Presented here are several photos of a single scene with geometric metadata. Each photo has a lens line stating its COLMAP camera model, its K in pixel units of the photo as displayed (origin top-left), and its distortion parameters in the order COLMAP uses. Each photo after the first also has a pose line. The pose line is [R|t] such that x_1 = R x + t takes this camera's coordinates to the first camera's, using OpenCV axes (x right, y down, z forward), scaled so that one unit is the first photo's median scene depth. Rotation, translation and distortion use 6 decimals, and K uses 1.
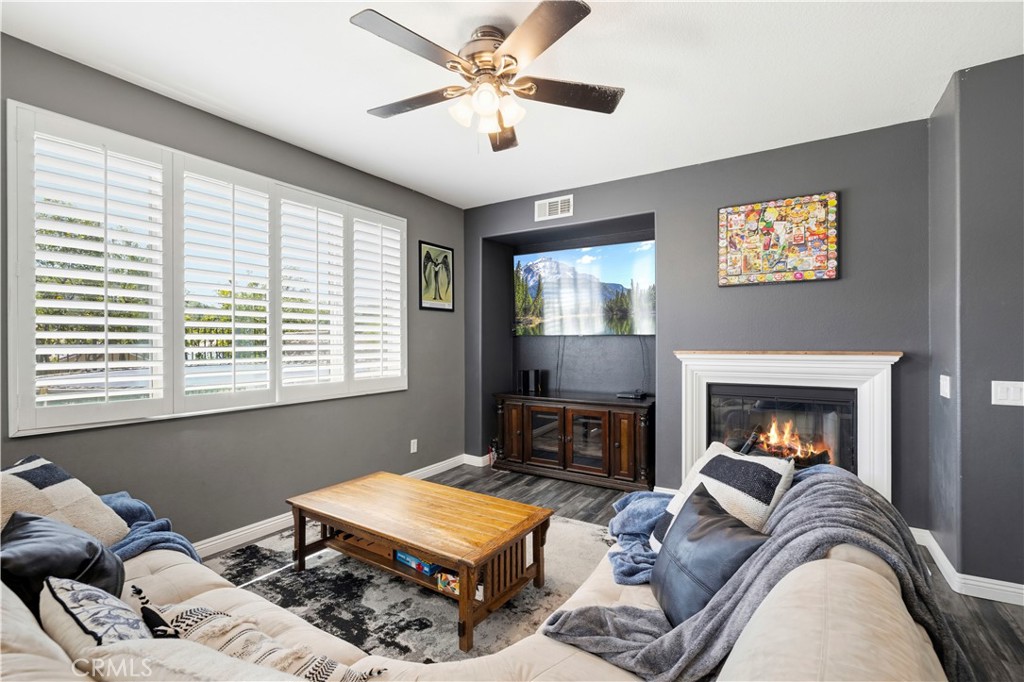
lens RADIAL K [[462.0, 0, 508.8], [0, 462.0, 342.6], [0, 0, 1]] dist [-0.008481, 0.004271]
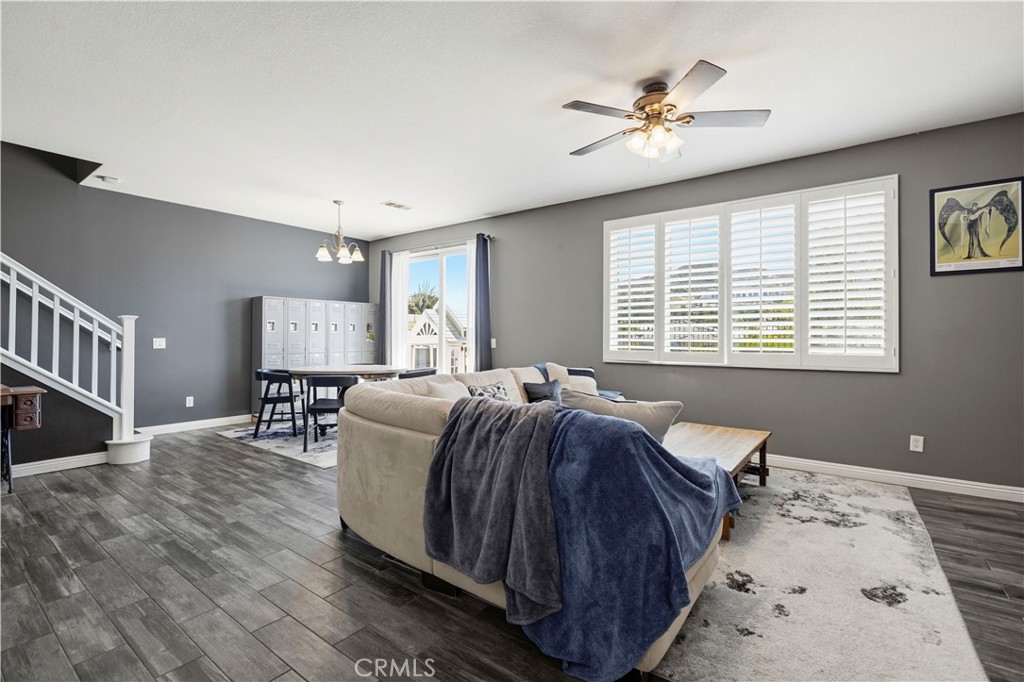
lens RADIAL K [[462.0, 0, 505.8], [0, 462.0, 334.6], [0, 0, 1]] dist [-0.008481, 0.004271]
pose [[-0.079449, -0.003564, -0.996833, 0.825155], [-0.003987, 0.999987, -0.003258, 0.044474], [0.996831, 0.003715, -0.079462, 0.410784]]
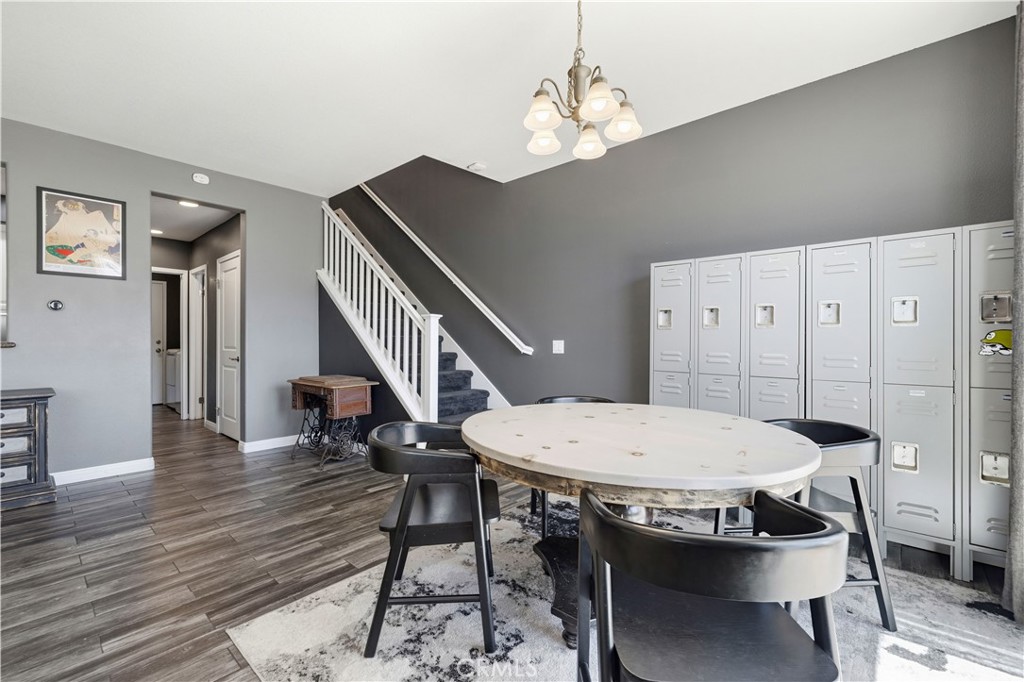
lens RADIAL K [[436.9, 0, 507.9], [0, 436.9, 339.4], [0, 0, 1]] dist [0.000669, 0.000336]
pose [[-0.986513, -0.002274, 0.163669, -0.673508], [-0.001867, 0.999995, 0.002646, 0.050101], [-0.163674, 0.002304, -0.986512, 0.296079]]
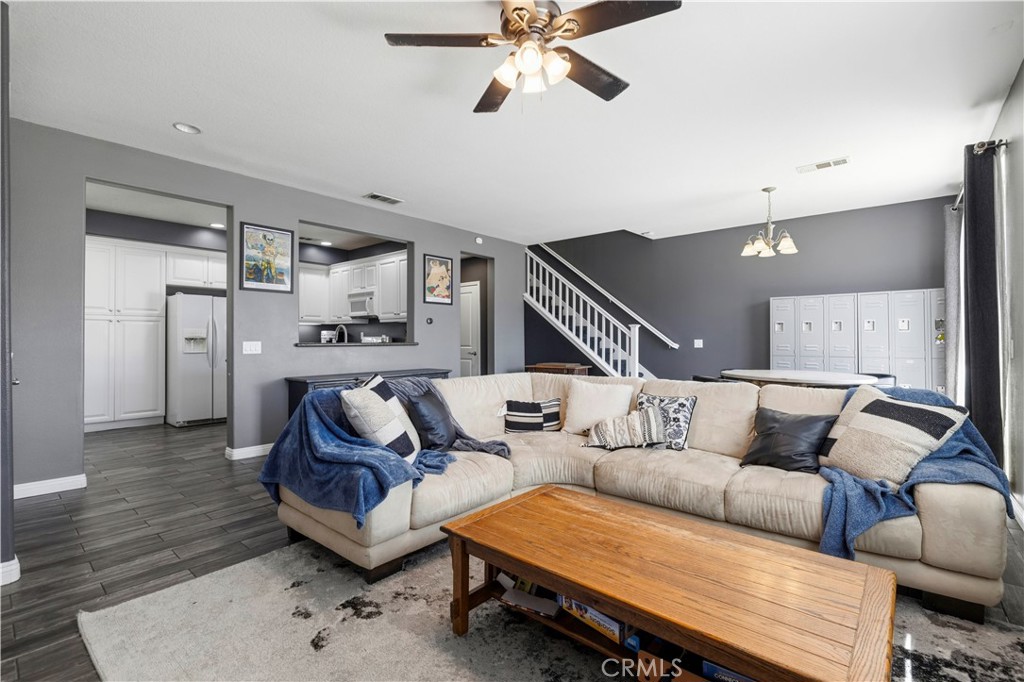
lens RADIAL K [[462.0, 0, 510.3], [0, 462.0, 332.0], [0, 0, 1]] dist [-0.008481, 0.004271]
pose [[-0.990942, 0.005800, 0.134166, -0.079578], [0.004041, 0.999902, -0.013380, 0.046417], [-0.134231, -0.012717, -0.990868, 1.215529]]
